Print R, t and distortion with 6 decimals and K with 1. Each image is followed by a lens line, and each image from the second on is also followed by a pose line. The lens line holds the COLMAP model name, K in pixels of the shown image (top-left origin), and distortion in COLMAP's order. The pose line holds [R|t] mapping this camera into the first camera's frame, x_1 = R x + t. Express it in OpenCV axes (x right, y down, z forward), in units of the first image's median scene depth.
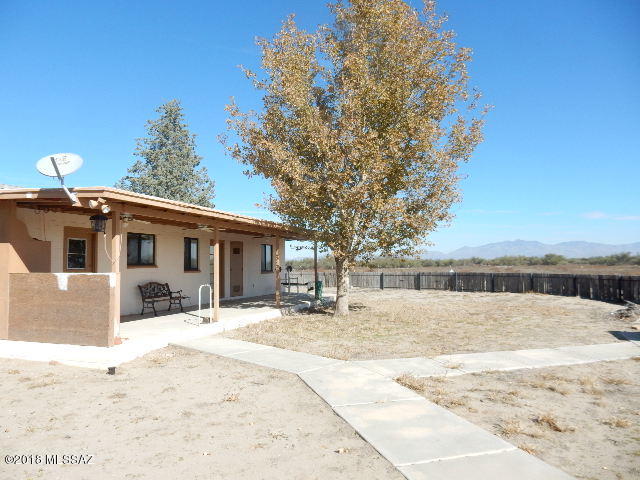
lens RADIAL K [[473.3, 0, 320.0], [0, 473.3, 240.0], [0, 0, 1]] dist [-0.005956, -0.005412]
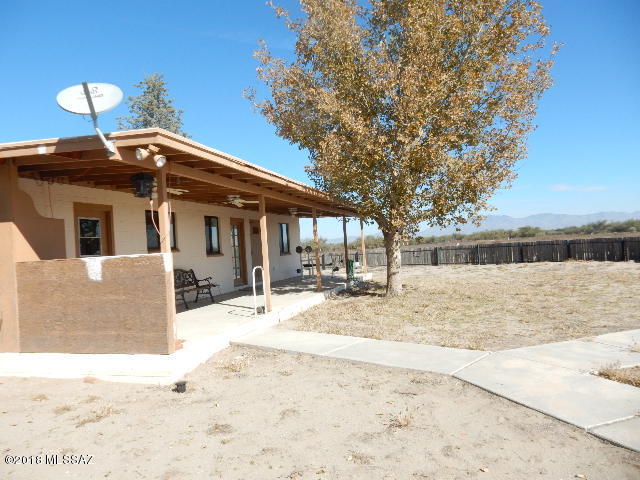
lens RADIAL K [[473.3, 0, 320.0], [0, 473.3, 240.0], [0, 0, 1]] dist [-0.005956, -0.005412]
pose [[0.997240, -0.052624, 0.052366, -0.165624], [0.050868, 0.998115, 0.034325, 0.025647], [-0.054074, -0.031566, 0.998038, 0.179908]]
